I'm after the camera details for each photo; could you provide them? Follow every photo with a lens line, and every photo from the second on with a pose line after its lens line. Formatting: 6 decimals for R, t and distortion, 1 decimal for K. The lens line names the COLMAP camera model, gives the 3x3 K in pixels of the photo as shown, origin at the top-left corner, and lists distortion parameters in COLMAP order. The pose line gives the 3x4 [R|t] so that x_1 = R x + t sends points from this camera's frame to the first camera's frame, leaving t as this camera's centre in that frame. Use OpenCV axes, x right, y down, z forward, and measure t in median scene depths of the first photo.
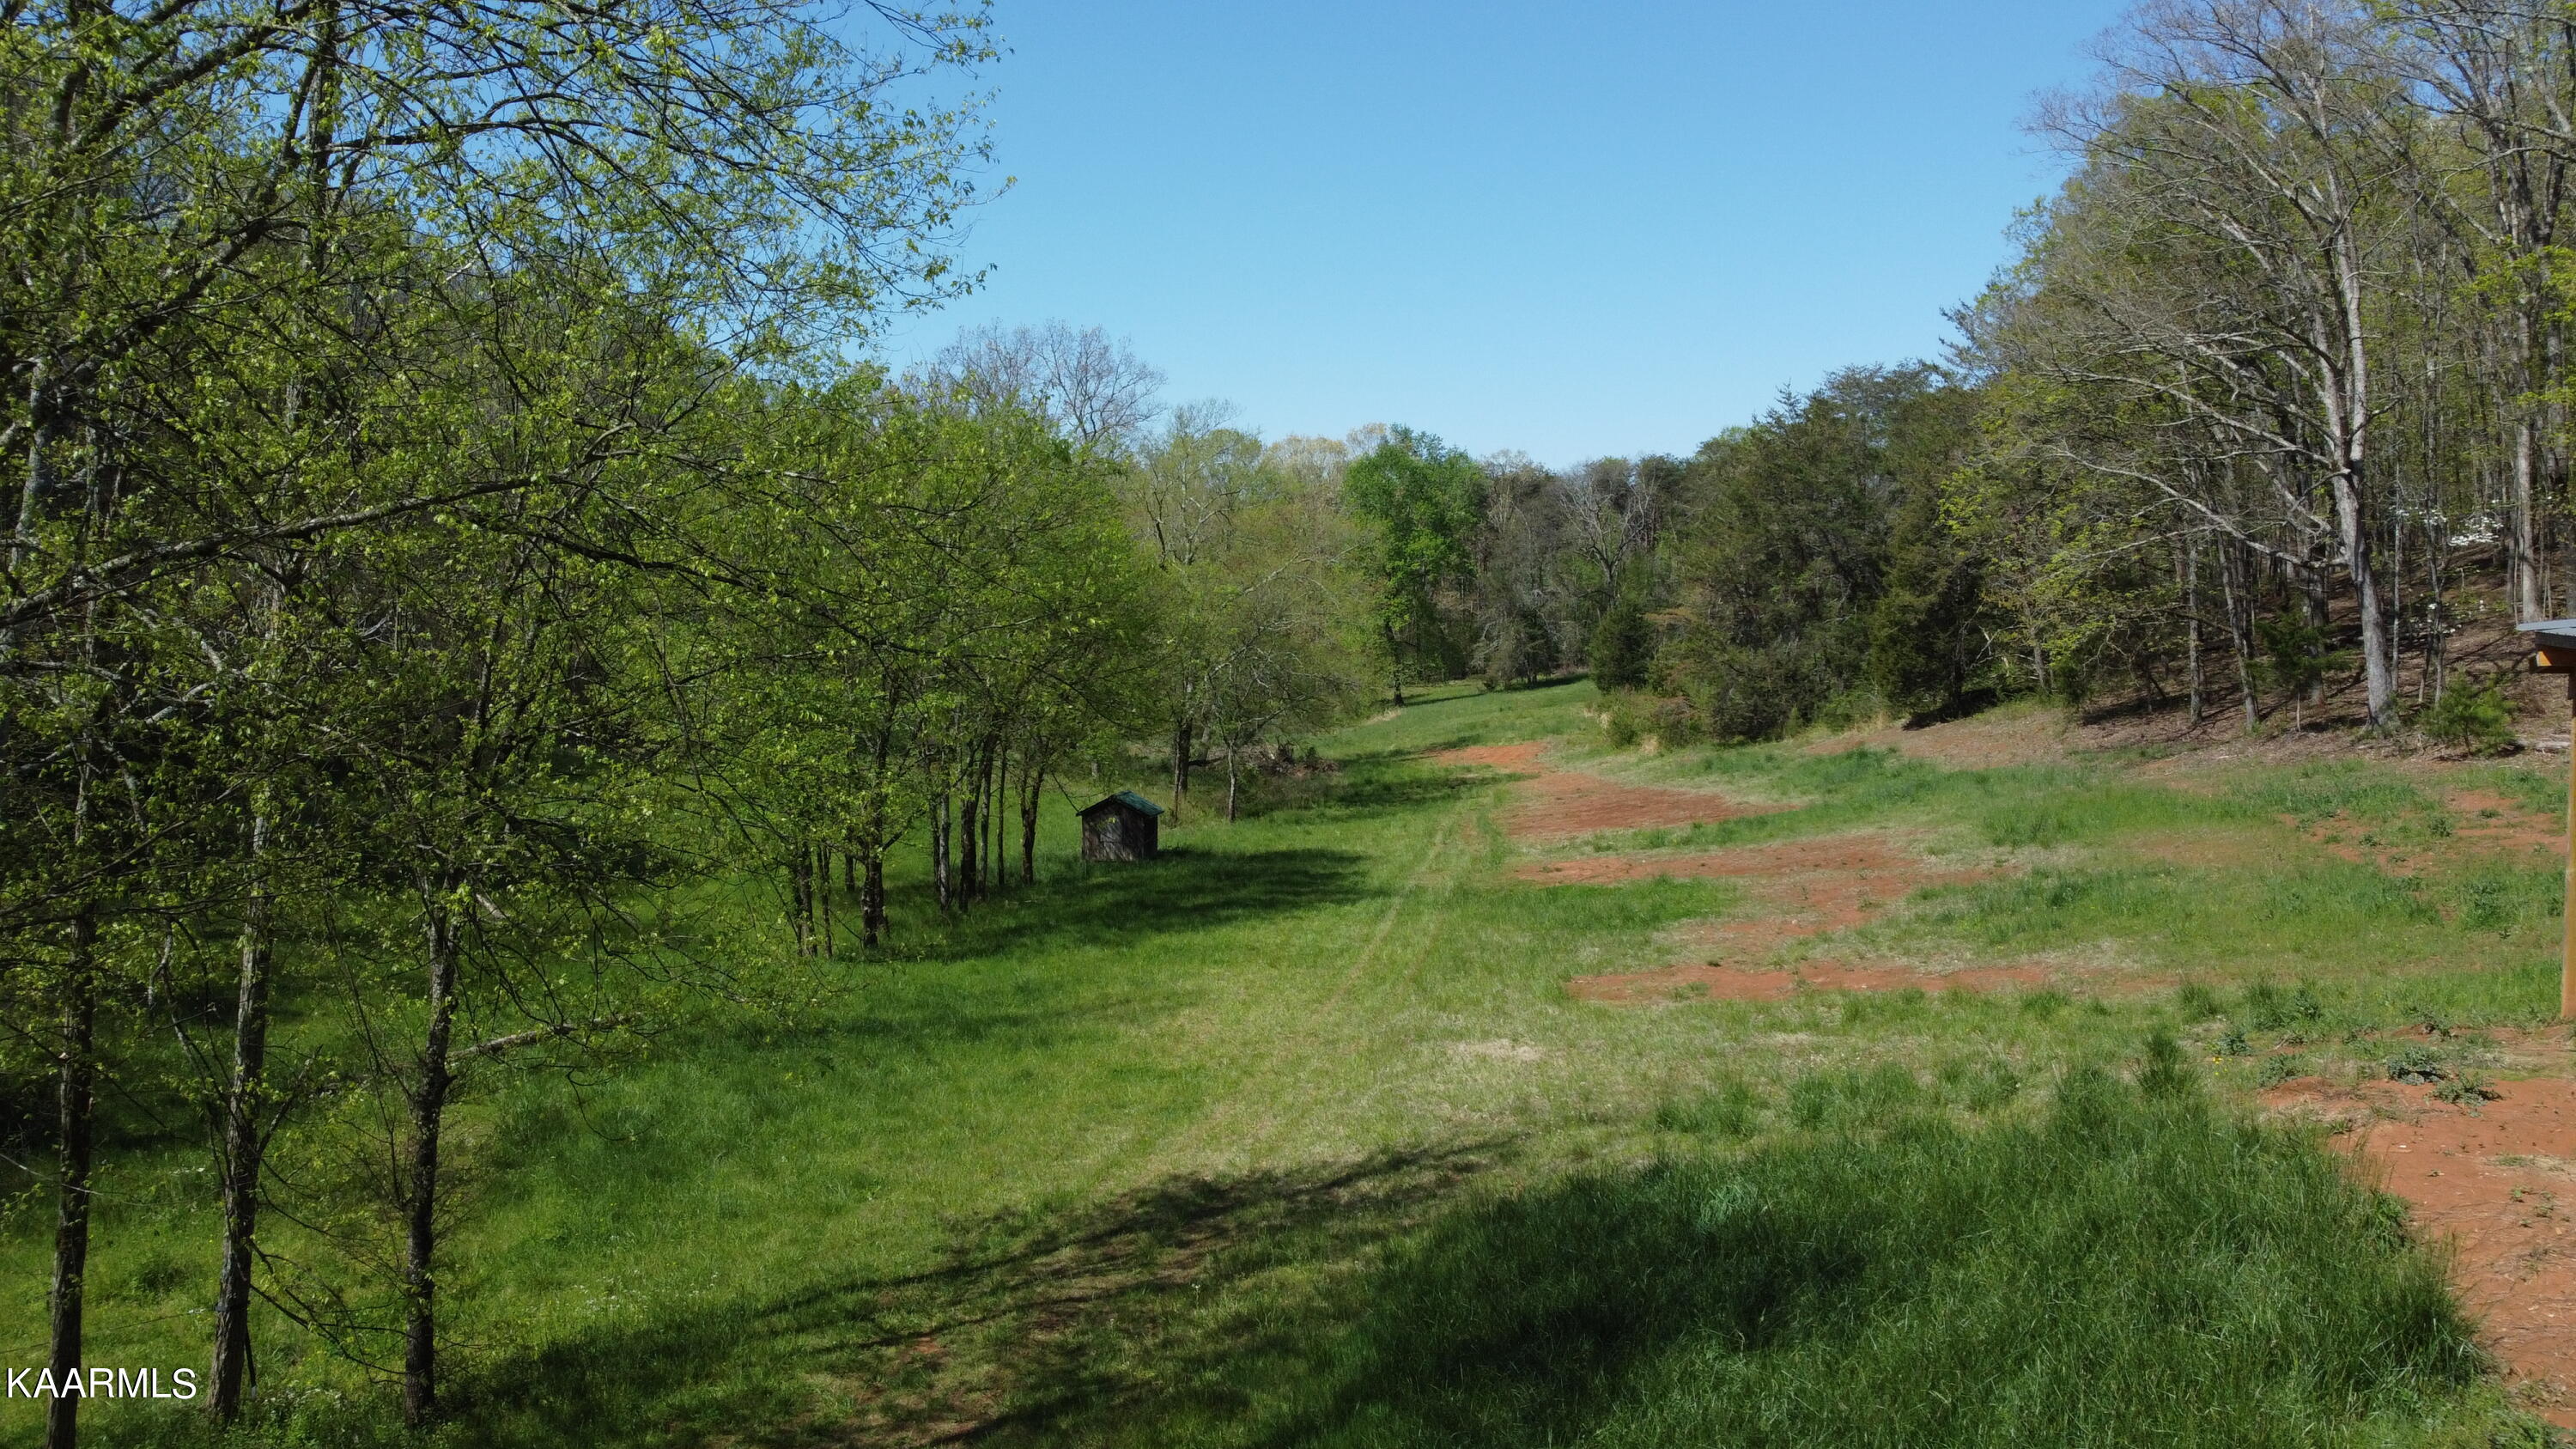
lens RADIAL K [[1957.4, 0, 1277.1], [0, 1957.4, 723.1], [0, 0, 1]] dist [0.000212, -0.008127]
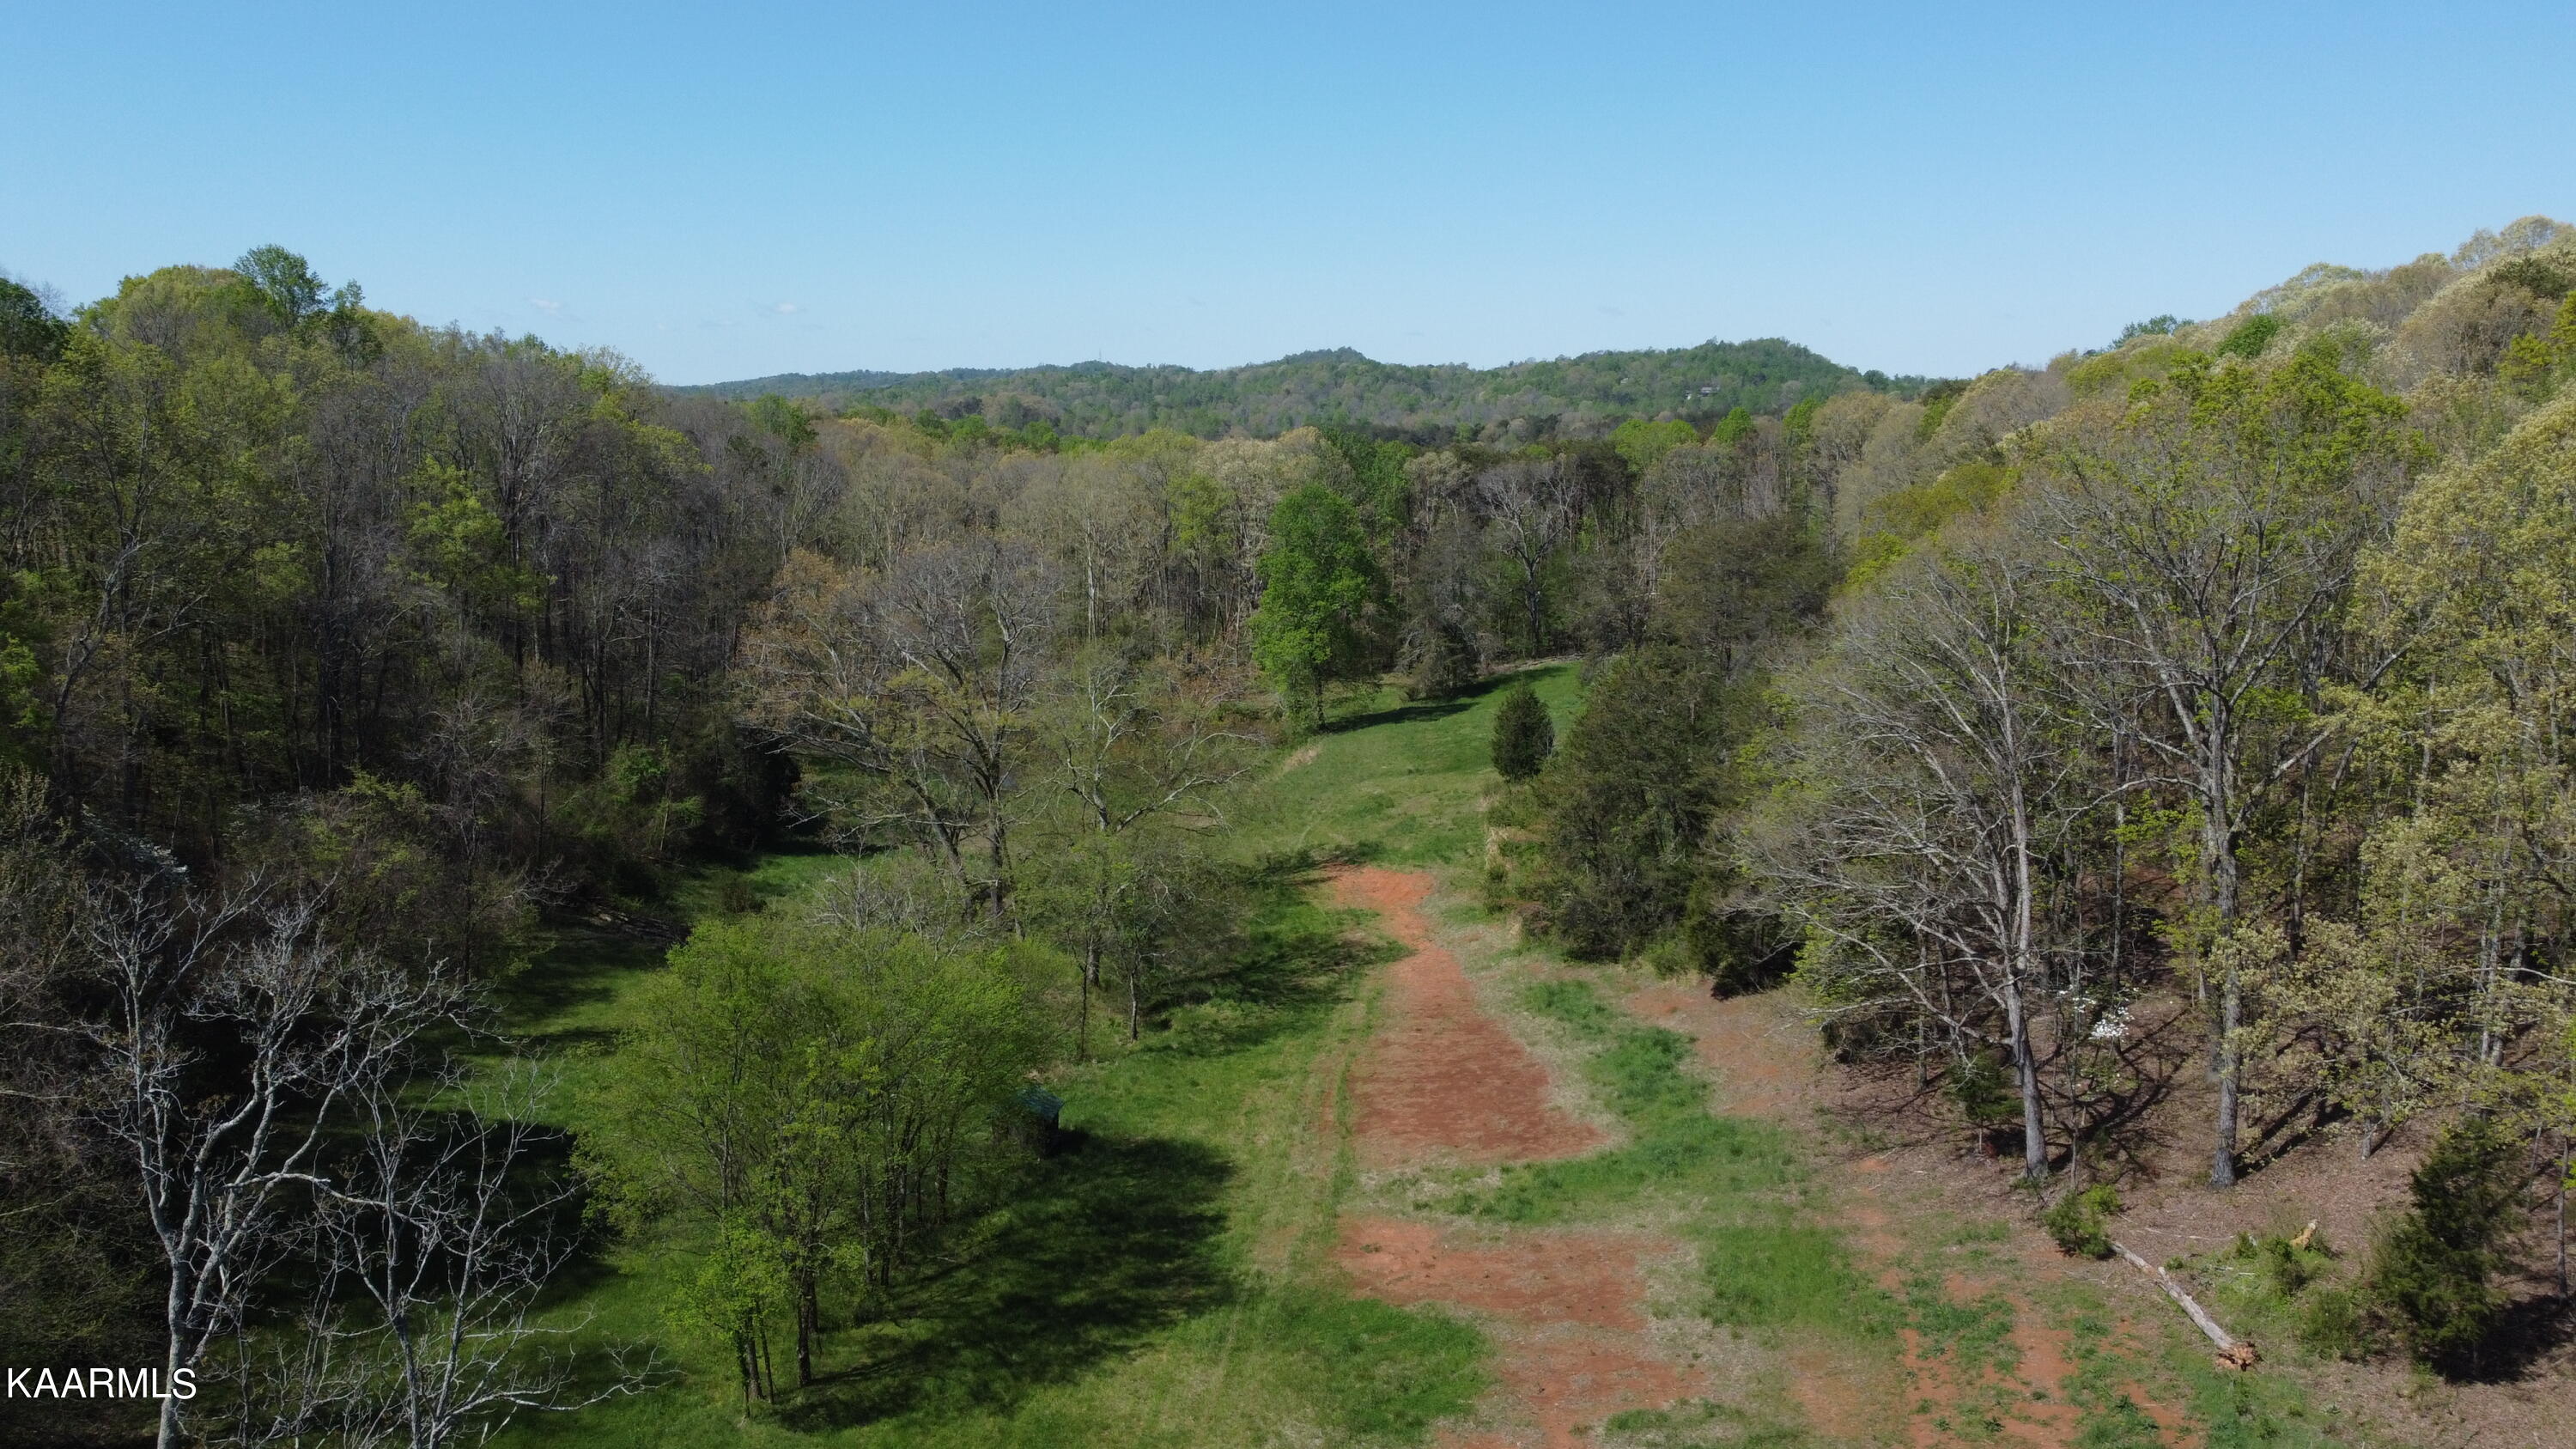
lens RADIAL K [[1957.4, 0, 1283.1], [0, 1957.4, 718.5], [0, 0, 1]] dist [0.000212, -0.008127]
pose [[0.999739, 0.004448, 0.022405, 0.016230], [-0.006480, 0.995788, 0.091458, -0.103460], [-0.021904, -0.091579, 0.995557, -0.050070]]
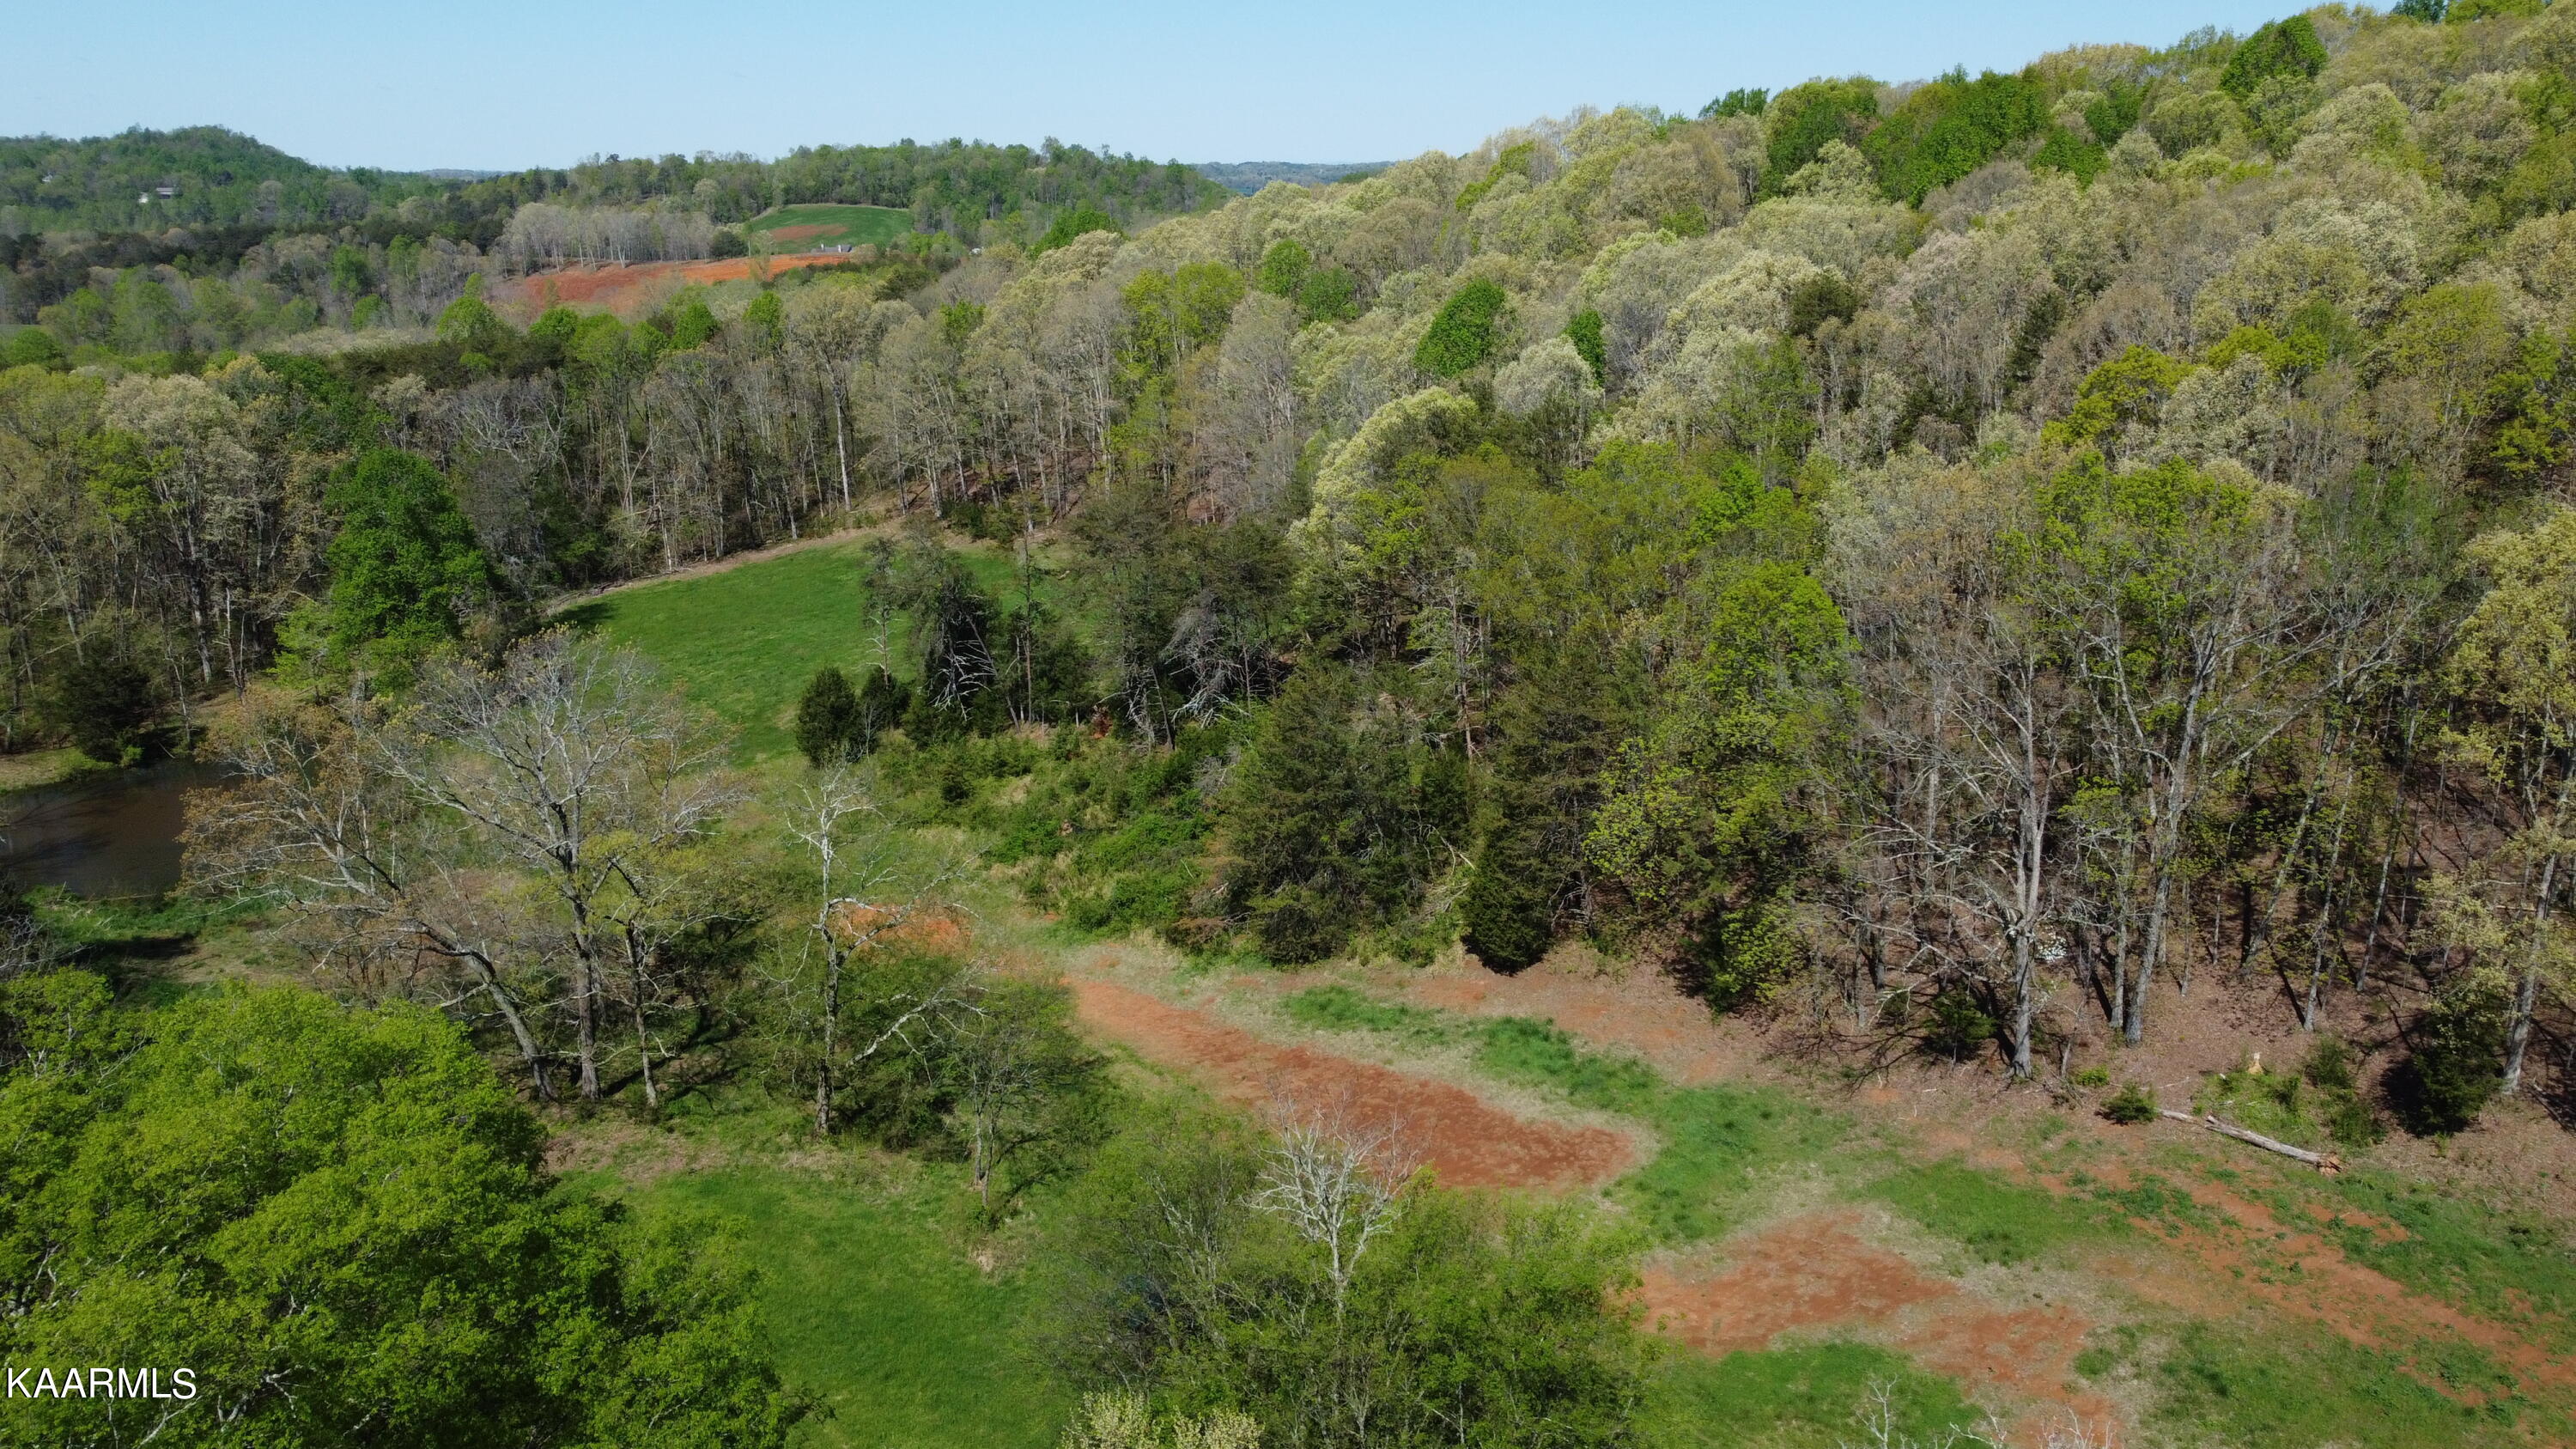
lens RADIAL K [[1957.4, 0, 1287.7], [0, 1957.4, 696.8], [0, 0, 1]] dist [0.000212, -0.008127]
pose [[0.714373, -0.172444, 0.678184, -0.246928], [0.045319, 0.978527, 0.201076, -0.174802], [-0.698296, -0.112908, 0.706848, 0.080342]]
